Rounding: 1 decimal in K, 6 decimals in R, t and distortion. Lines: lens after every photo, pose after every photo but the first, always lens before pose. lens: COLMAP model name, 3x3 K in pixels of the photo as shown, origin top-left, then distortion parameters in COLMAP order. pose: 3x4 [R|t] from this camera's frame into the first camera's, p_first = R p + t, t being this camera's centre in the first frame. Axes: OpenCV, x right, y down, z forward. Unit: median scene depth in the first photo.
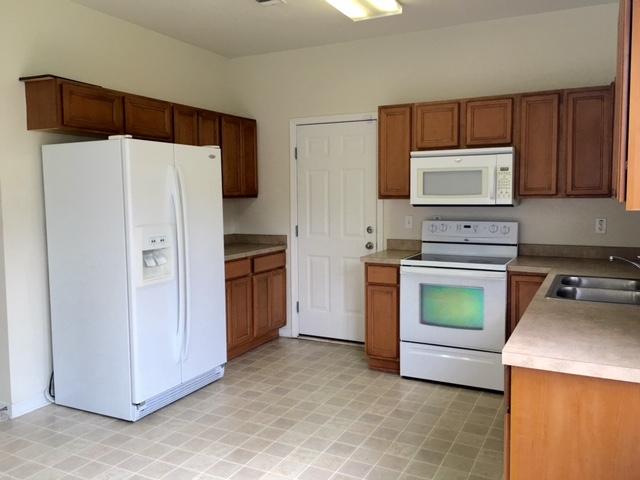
lens RADIAL K [[551.1, 0, 318.3], [0, 551.1, 234.1], [0, 0, 1]] dist [0.055331, -0.006846]
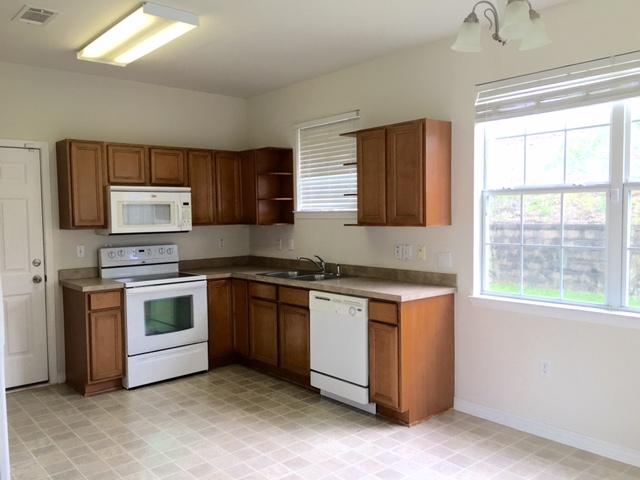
lens RADIAL K [[551.1, 0, 317.9], [0, 551.1, 243.6], [0, 0, 1]] dist [0.055331, -0.006846]
pose [[0.375861, -0.050059, 0.925323, -0.735568], [0.086050, 0.996111, 0.018935, -0.020712], [-0.922672, 0.072507, 0.378707, 0.215775]]
